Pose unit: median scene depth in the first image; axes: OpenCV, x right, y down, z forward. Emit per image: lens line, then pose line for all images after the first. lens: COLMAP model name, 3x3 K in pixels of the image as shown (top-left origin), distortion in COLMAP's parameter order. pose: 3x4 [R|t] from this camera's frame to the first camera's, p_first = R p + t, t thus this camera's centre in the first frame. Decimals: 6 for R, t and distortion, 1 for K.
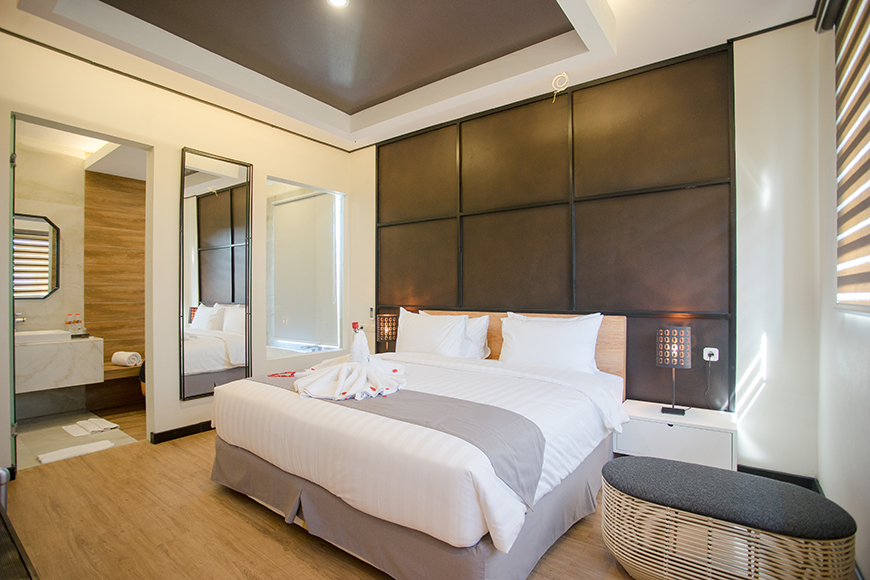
lens RADIAL K [[418.7, 0, 423.7], [0, 418.7, 297.2], [0, 0, 1]] dist [-0.082258, 0.032938]
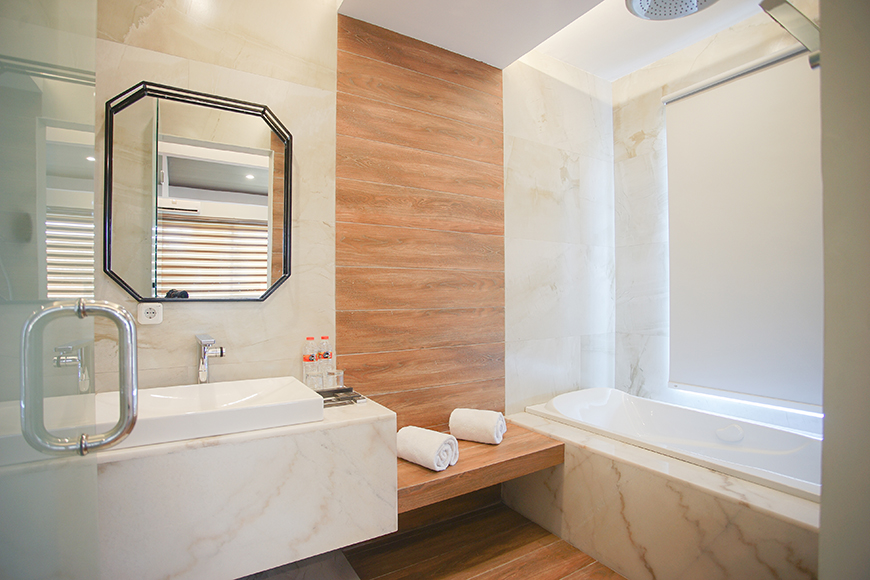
lens RADIAL K [[418.7, 0, 423.7], [0, 418.7, 297.2], [0, 0, 1]] dist [-0.082258, 0.032938]
pose [[0.924440, 0.000021, -0.381328, -0.578737], [-0.000042, 1.000000, -0.000047, -0.000035], [0.381328, 0.000059, 0.924440, 0.610590]]
